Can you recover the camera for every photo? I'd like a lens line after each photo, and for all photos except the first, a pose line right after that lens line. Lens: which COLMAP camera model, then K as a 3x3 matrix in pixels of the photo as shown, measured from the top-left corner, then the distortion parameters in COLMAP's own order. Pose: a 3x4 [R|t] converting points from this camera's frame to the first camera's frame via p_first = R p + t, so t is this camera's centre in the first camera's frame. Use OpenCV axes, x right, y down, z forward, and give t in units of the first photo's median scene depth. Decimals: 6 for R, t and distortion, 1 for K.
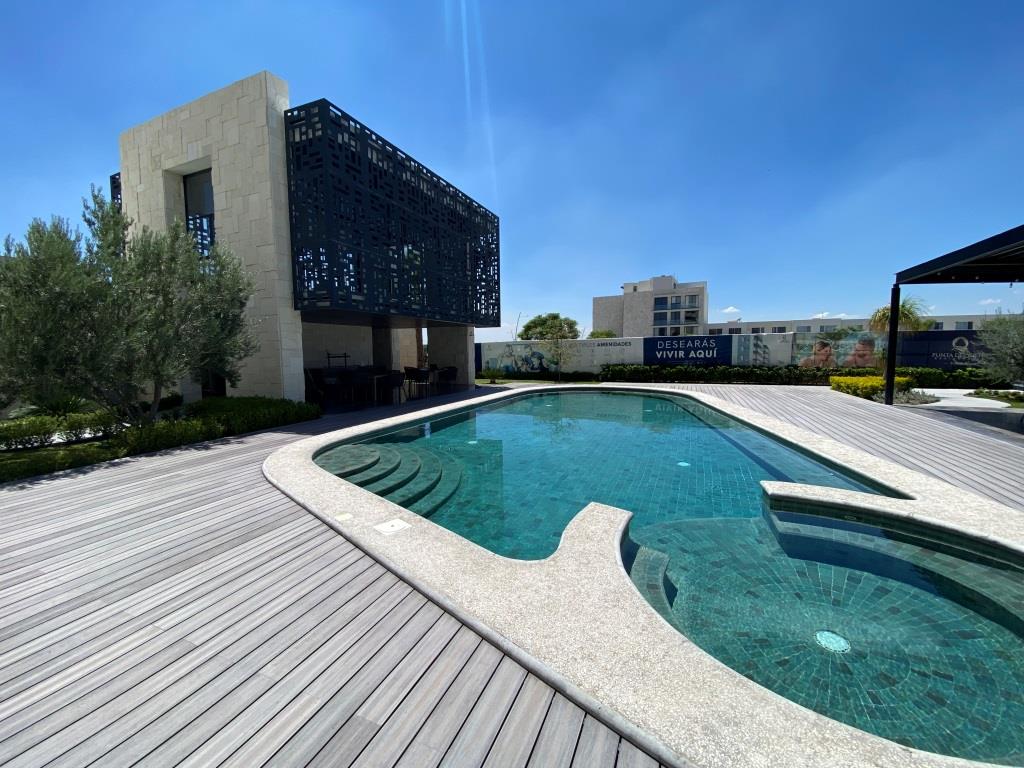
lens RADIAL K [[414.3, 0, 510.8], [0, 414.3, 386.4], [0, 0, 1]] dist [-0.004542, -0.008096]
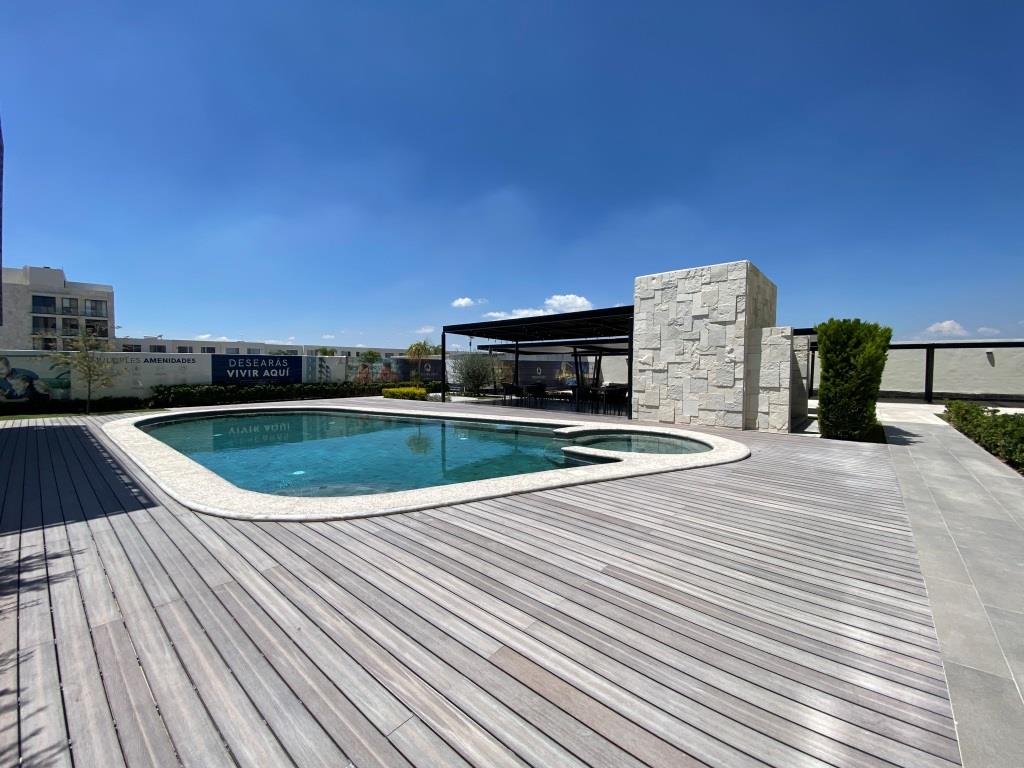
lens RADIAL K [[413.7, 0, 505.5], [0, 413.7, 389.8], [0, 0, 1]] dist [0.007087, -0.010388]
pose [[0.306270, -0.035115, 0.951297, -0.369618], [0.075209, 0.997088, 0.012592, -0.006278], [-0.948969, 0.067690, 0.308019, 0.143398]]
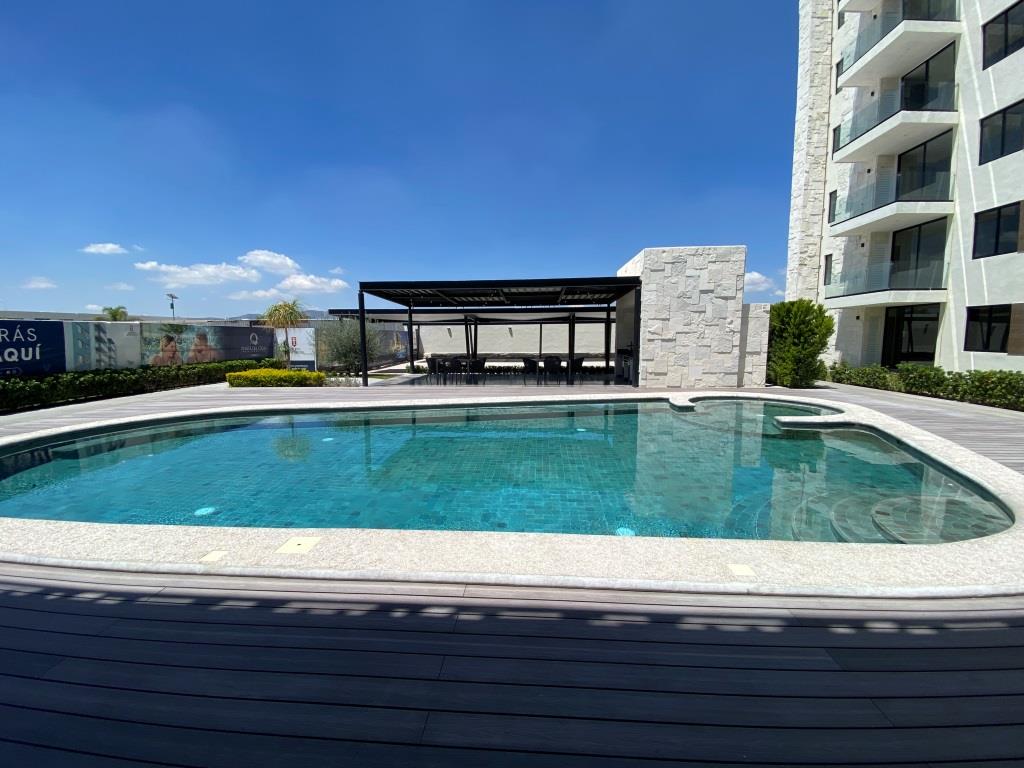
lens RADIAL K [[414.3, 0, 496.6], [0, 414.3, 387.1], [0, 0, 1]] dist [-0.004542, -0.008096]
pose [[-0.330151, -0.098758, 0.938748, -0.244005], [0.093251, 0.986235, 0.136550, -0.053726], [-0.939311, 0.132621, -0.316397, 0.619003]]
